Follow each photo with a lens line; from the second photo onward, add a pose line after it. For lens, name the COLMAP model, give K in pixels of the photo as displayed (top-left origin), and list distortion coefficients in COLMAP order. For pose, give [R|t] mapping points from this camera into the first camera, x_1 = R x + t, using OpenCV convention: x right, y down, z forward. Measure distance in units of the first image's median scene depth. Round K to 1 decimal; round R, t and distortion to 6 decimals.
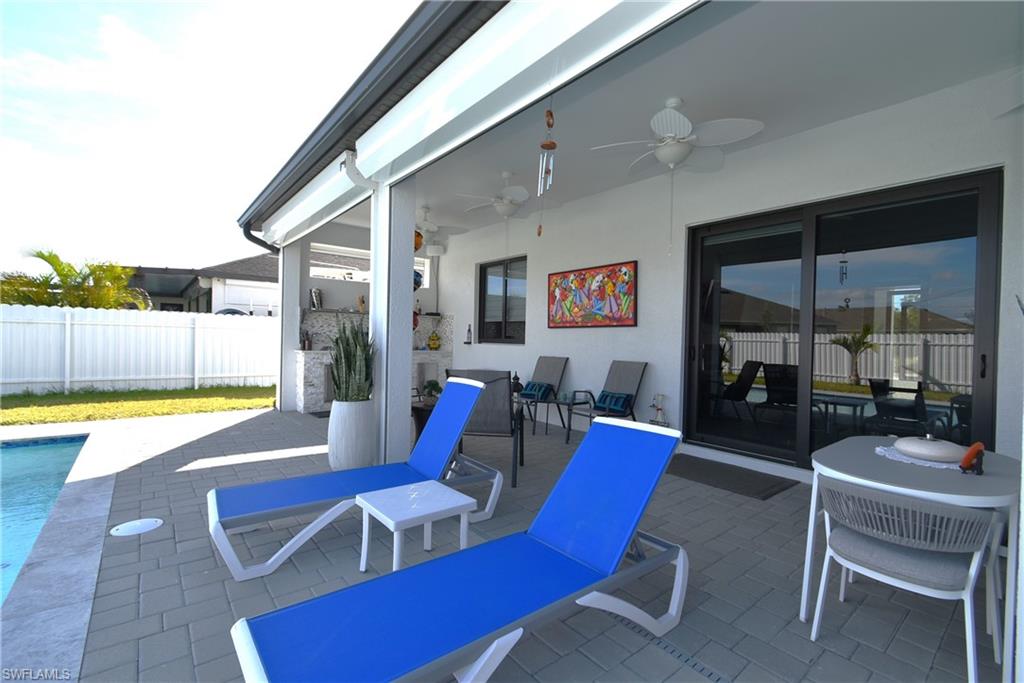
lens RADIAL K [[457.1, 0, 526.1], [0, 457.1, 343.4], [0, 0, 1]] dist [0.004912, -0.003341]
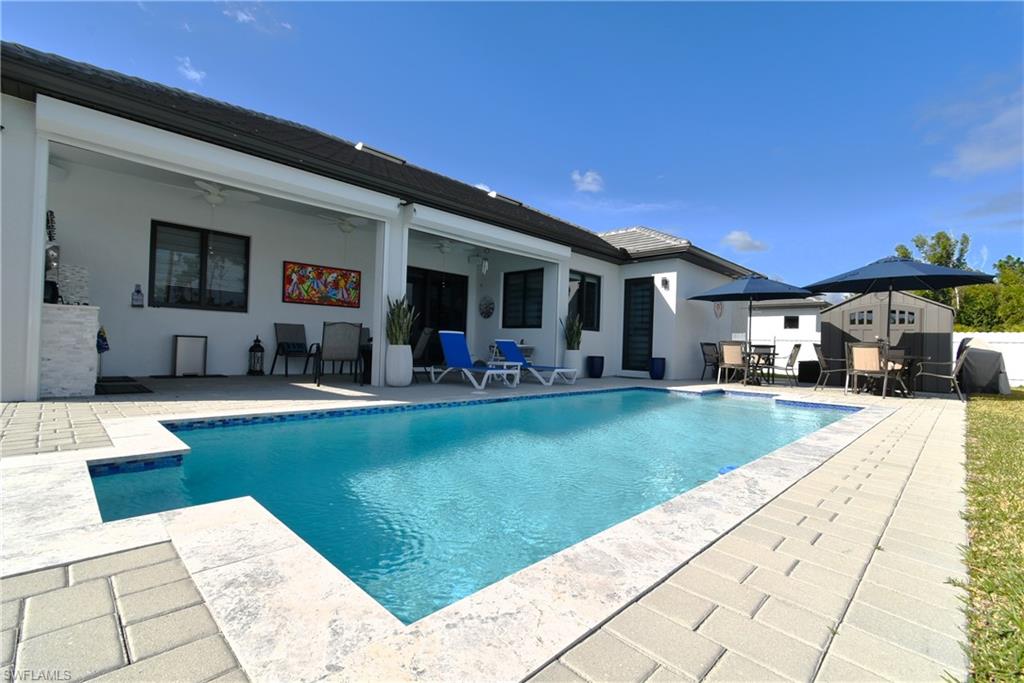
lens RADIAL K [[457.1, 0, 526.3], [0, 457.1, 343.3], [0, 0, 1]] dist [0.004912, -0.003341]
pose [[-0.101543, -0.016364, 0.994697, -1.314850], [-0.024487, 0.999603, 0.013945, 0.049806], [-0.994530, -0.022941, -0.101904, 0.420845]]
